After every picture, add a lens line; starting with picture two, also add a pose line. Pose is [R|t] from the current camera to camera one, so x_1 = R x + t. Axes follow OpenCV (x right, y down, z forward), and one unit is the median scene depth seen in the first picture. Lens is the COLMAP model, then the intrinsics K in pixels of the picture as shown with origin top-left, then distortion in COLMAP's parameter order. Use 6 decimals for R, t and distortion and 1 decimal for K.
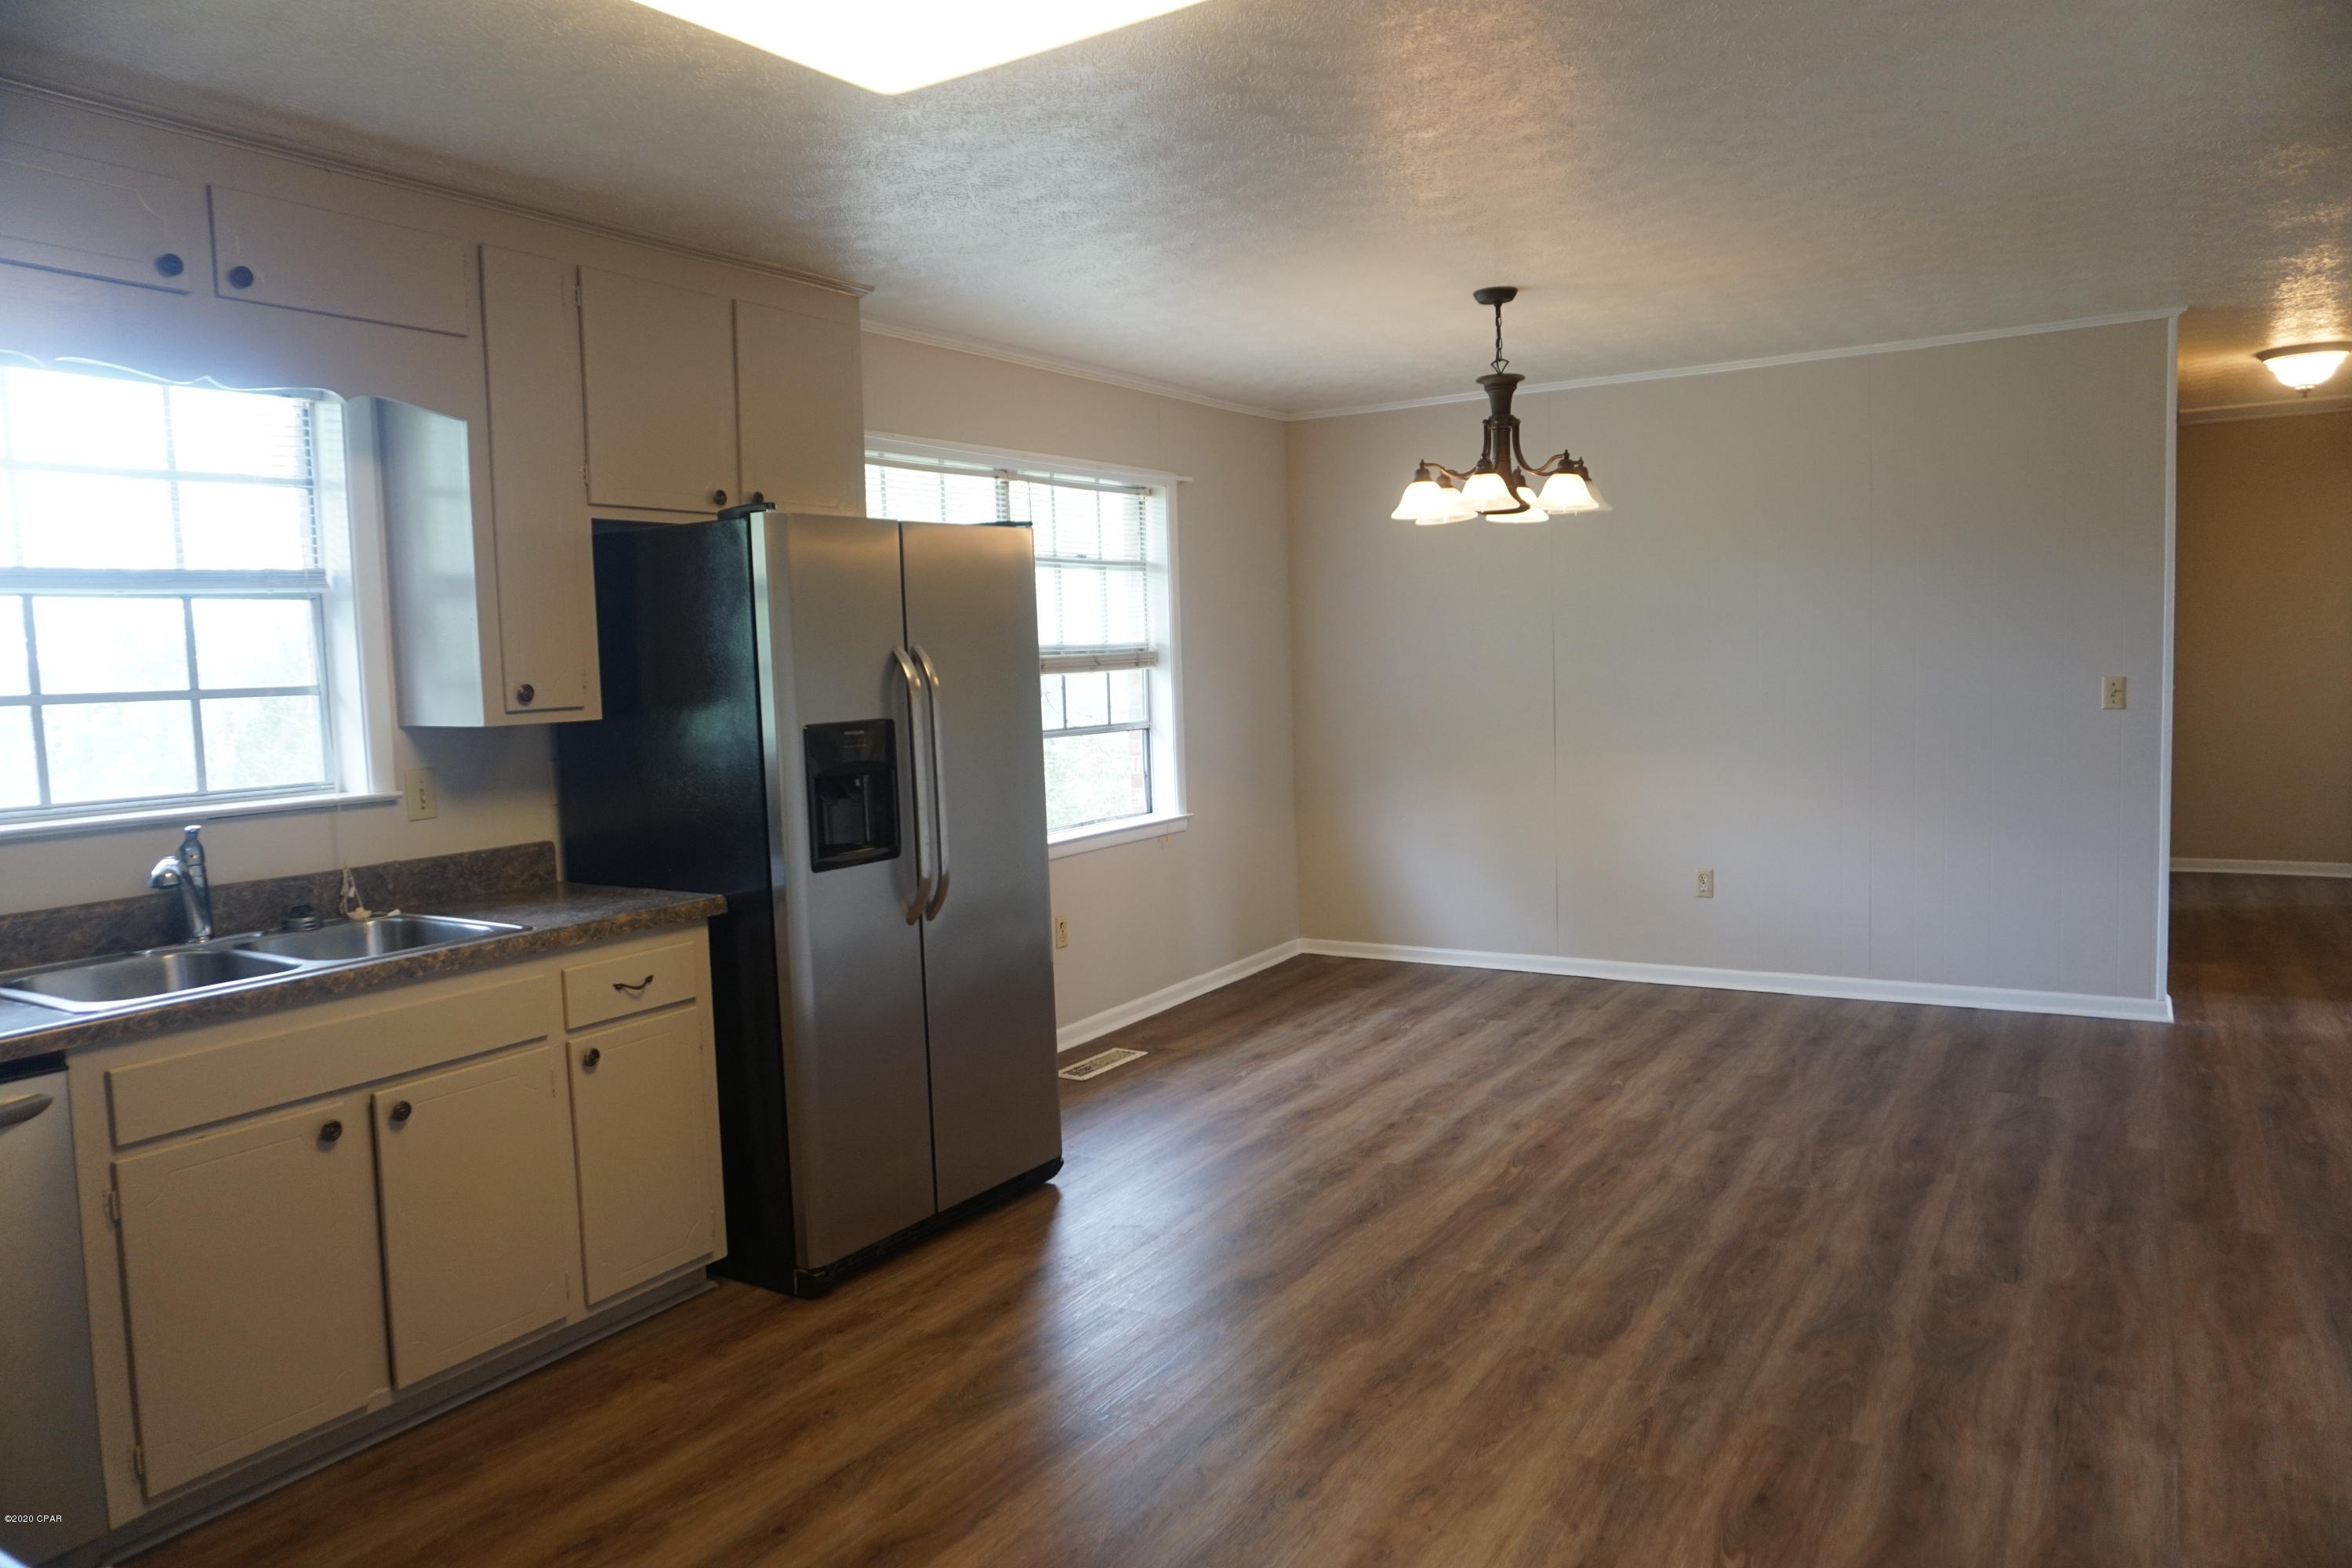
lens RADIAL K [[1554.5, 0, 1176.0], [0, 1554.5, 784.0], [0, 0, 1]] dist [-0.054256, 0.037366]
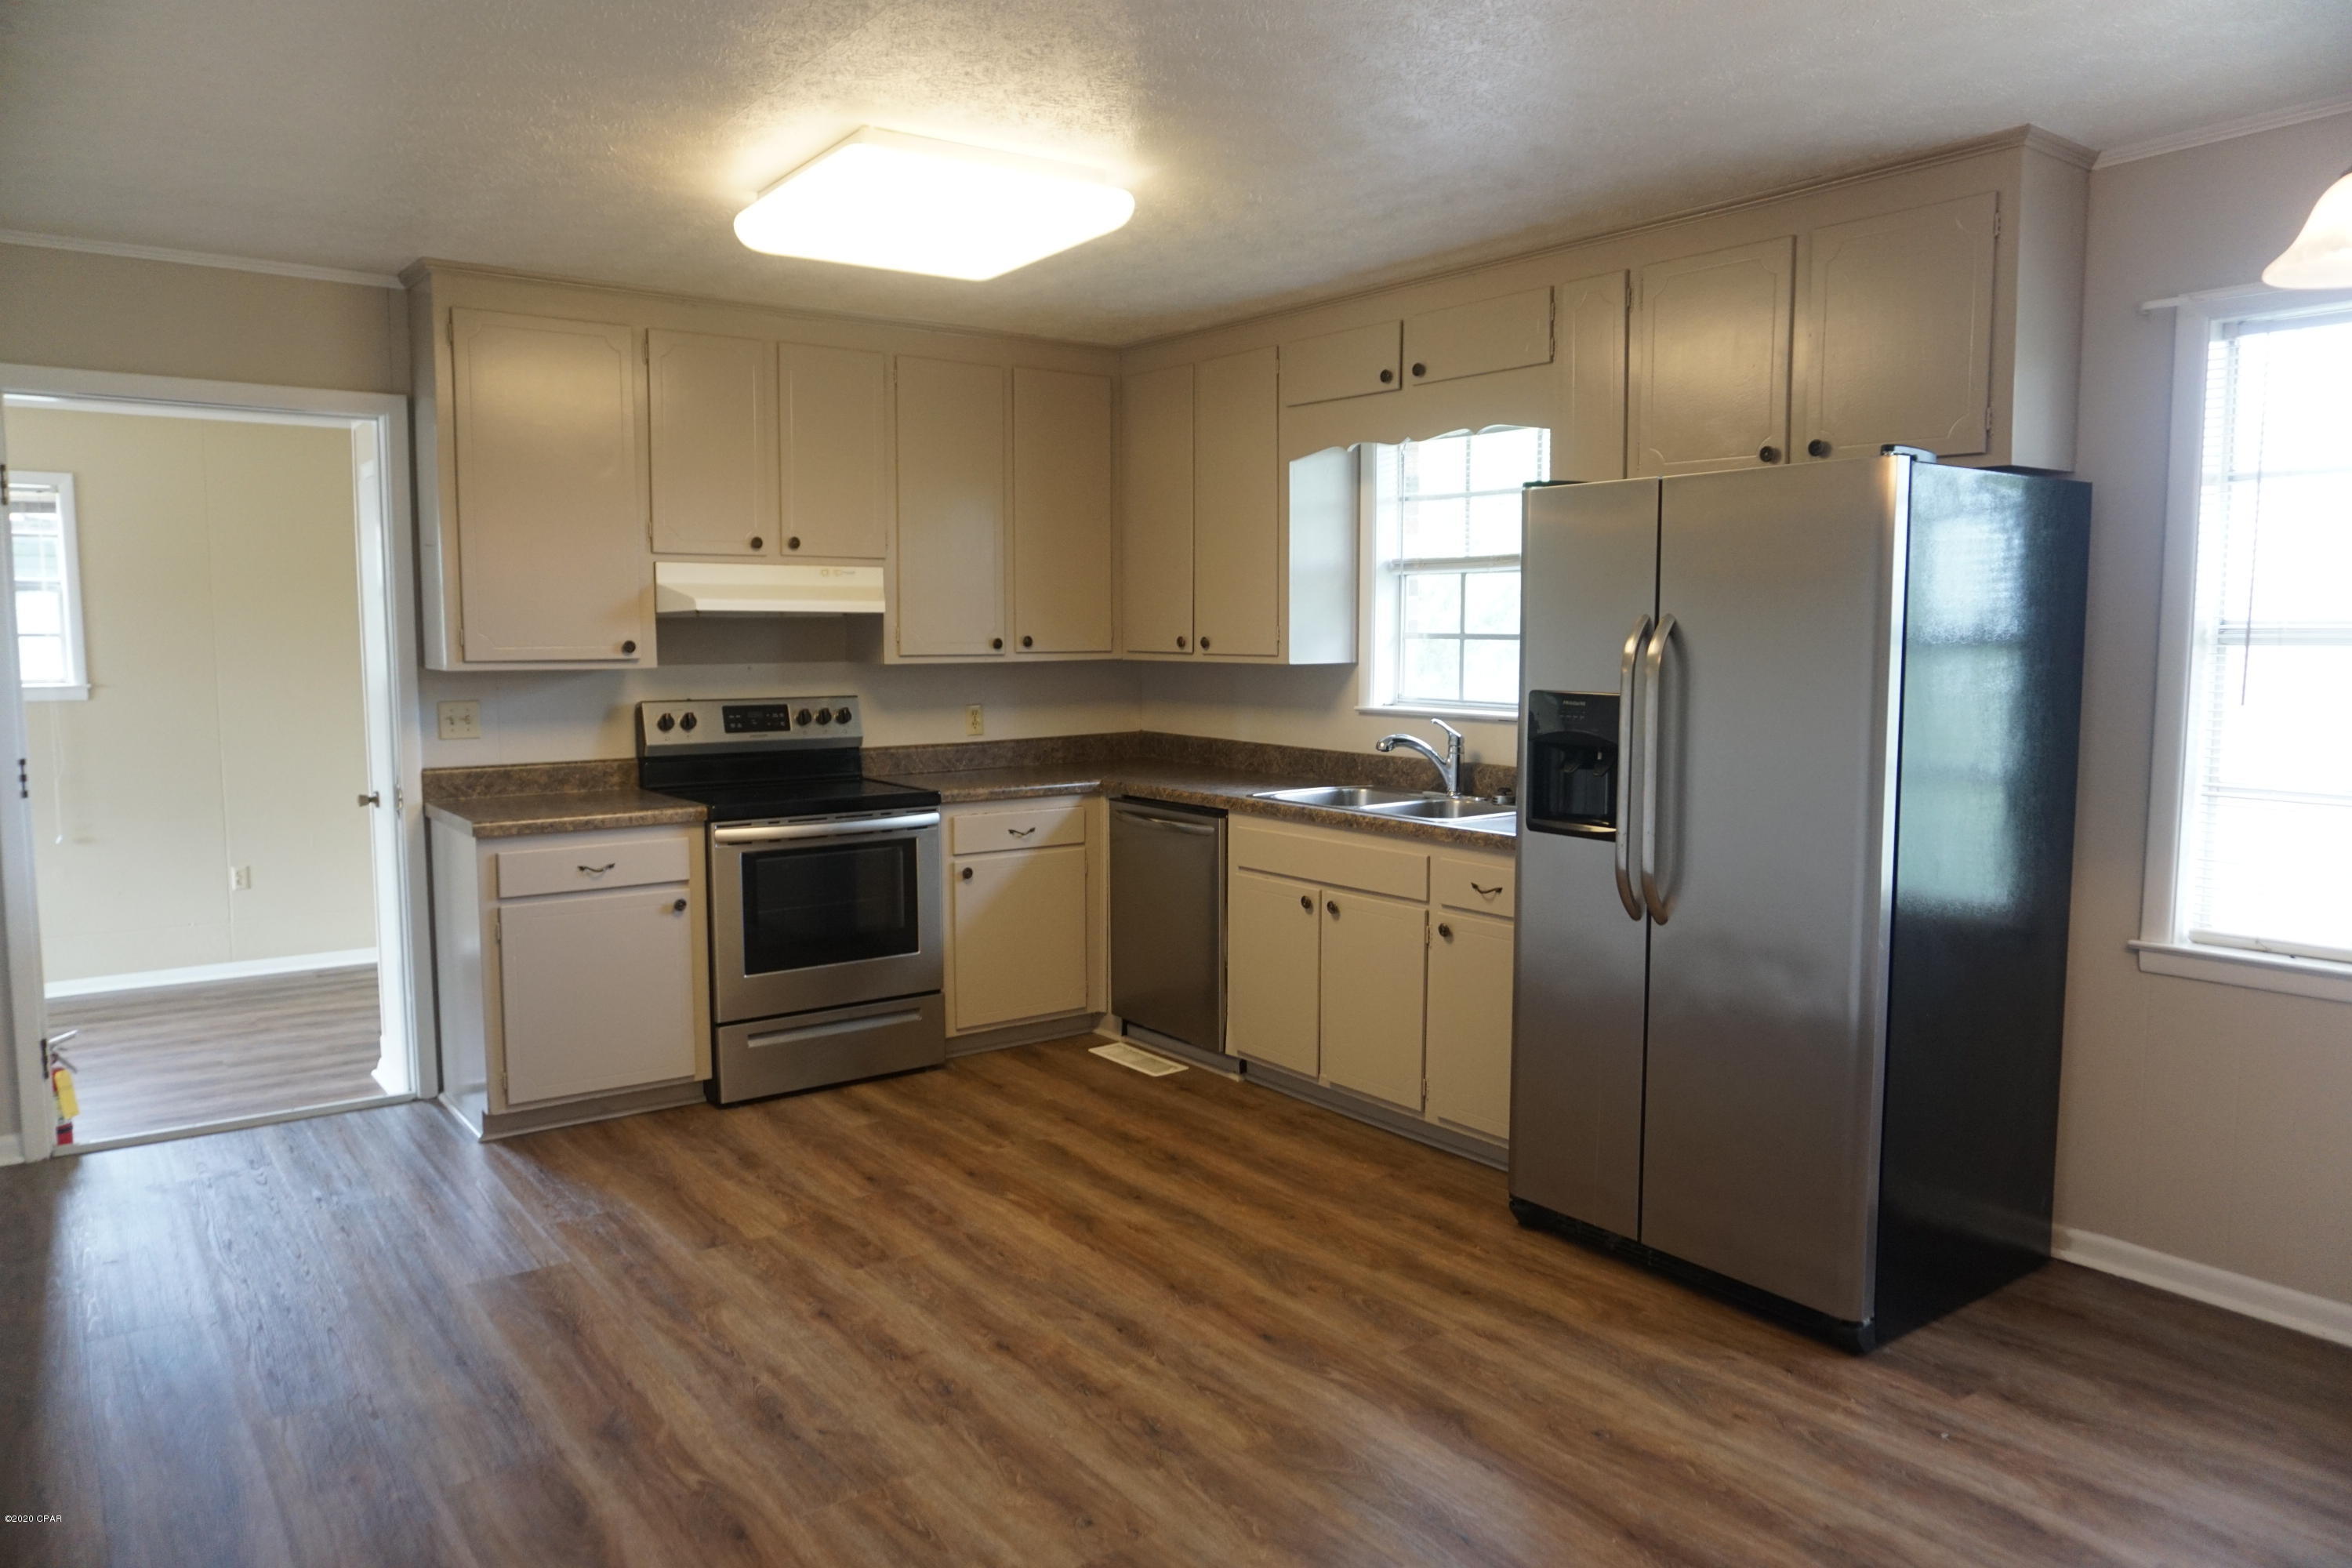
lens RADIAL K [[1566.9, 0, 1176.0], [0, 1566.9, 784.0], [0, 0, 1]] dist [-0.052585, 0.039587]
pose [[-0.357932, 0.125763, -0.925240, 0.851865], [-0.066559, 0.984931, 0.159625, -0.130601], [0.931372, 0.118718, -0.344168, 1.161554]]
